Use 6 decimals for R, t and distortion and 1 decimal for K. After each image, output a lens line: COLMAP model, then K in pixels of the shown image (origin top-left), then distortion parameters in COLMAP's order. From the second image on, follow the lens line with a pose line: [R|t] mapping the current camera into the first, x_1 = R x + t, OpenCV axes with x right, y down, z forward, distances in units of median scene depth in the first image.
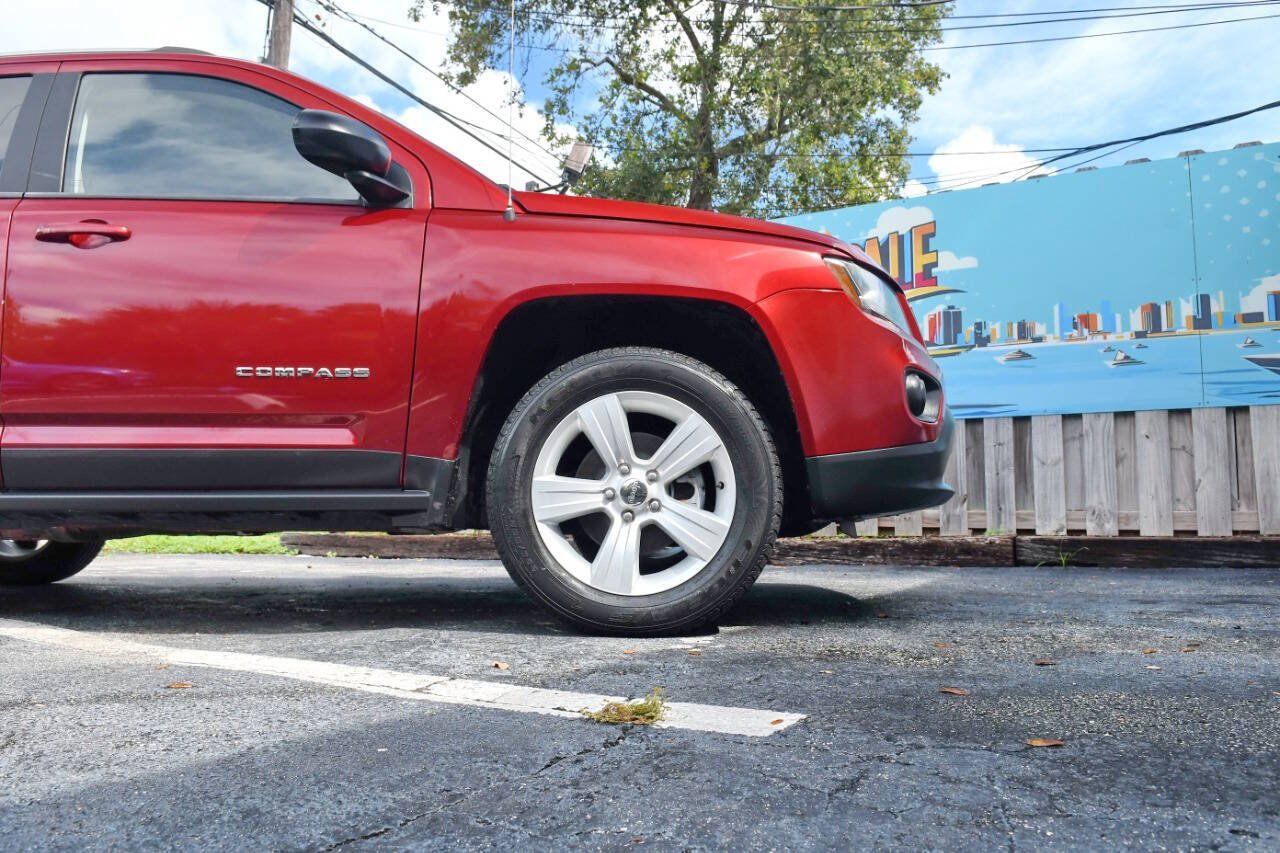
lens RADIAL K [[935.8, 0, 640.0], [0, 935.8, 426.5], [0, 0, 1]] dist [-0.039215, -0.003685]
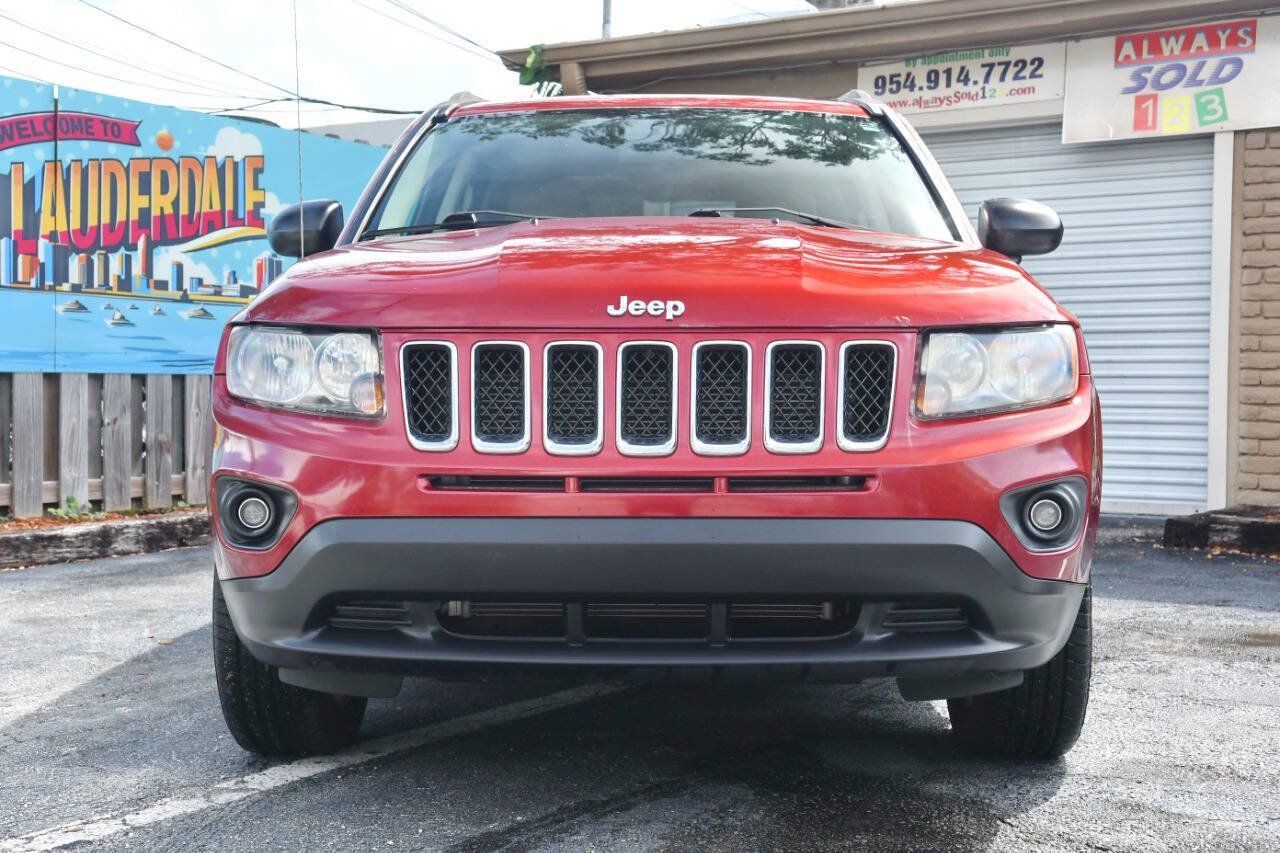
lens RADIAL K [[1745.6, 0, 640.0], [0, 1745.6, 426.5], [0, 0, 1]] dist [0.107482, 0.025591]
pose [[0.028445, -0.030382, 0.999134, -1.401189], [-0.105800, 0.993832, 0.033233, -0.053297], [-0.993981, -0.106653, 0.025055, 0.560682]]
